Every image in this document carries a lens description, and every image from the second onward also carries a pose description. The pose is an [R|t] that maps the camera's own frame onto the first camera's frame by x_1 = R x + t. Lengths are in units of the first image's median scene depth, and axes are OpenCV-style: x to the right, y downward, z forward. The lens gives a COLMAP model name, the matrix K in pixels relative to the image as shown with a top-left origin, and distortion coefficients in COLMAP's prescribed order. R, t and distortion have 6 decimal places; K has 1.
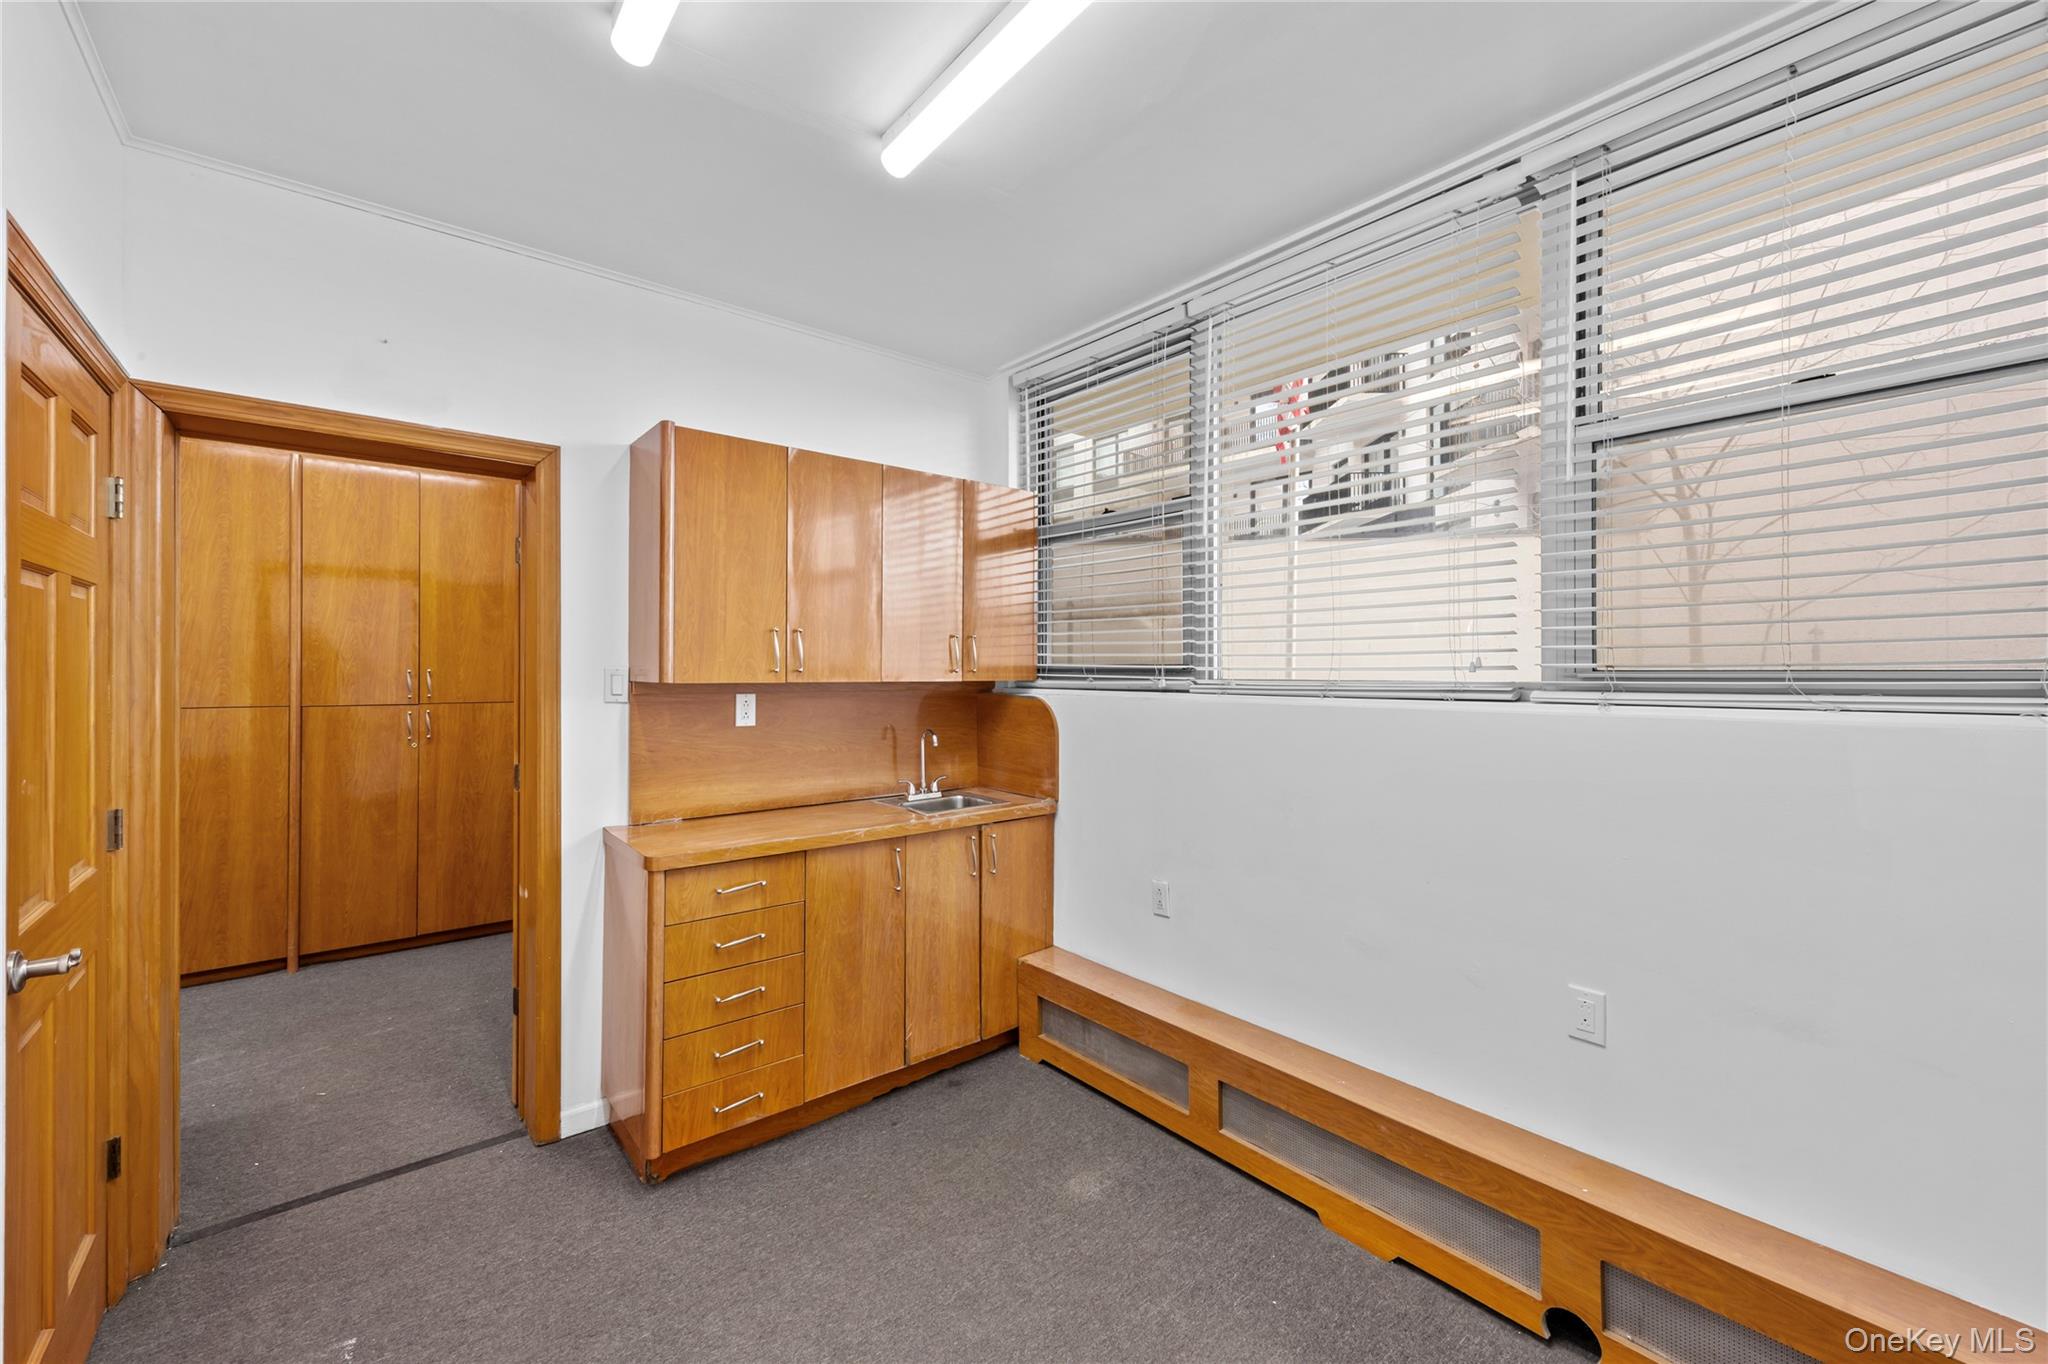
lens RADIAL K [[817.2, 0, 1026.1], [0, 817.2, 671.8], [0, 0, 1]] dist [0.001172, 0.000026]
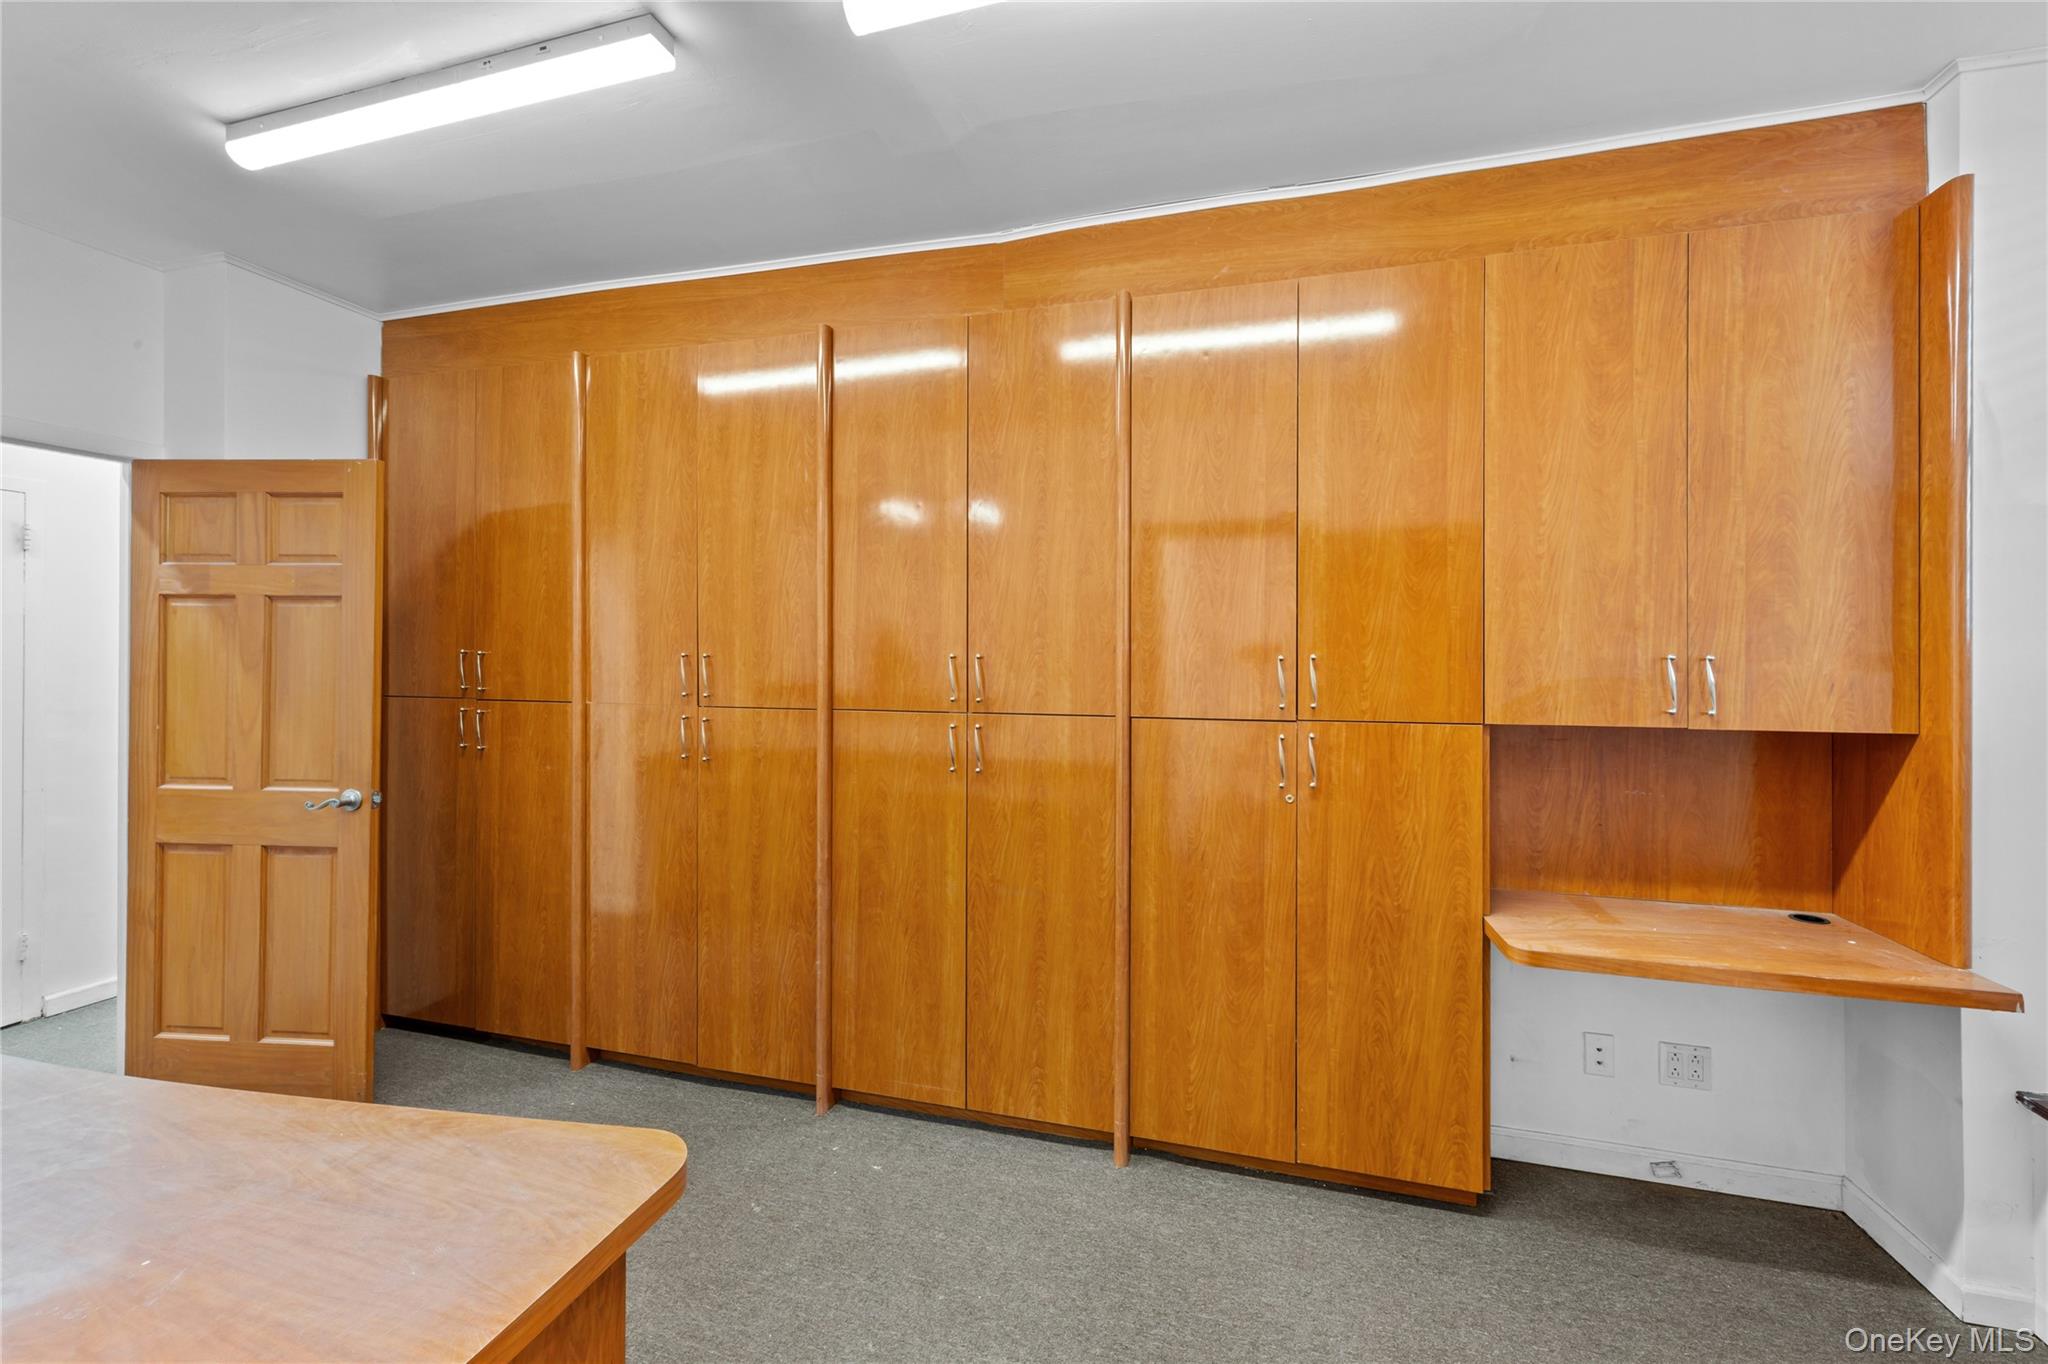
lens RADIAL K [[817.2, 0, 1028.7], [0, 817.2, 645.4], [0, 0, 1]] dist [0.001172, 0.000026]
pose [[0.565243, -0.008365, -0.824882, -0.412241], [0.001250, 0.999956, -0.009284, -0.004343], [0.824924, 0.004217, 0.565229, 0.568977]]
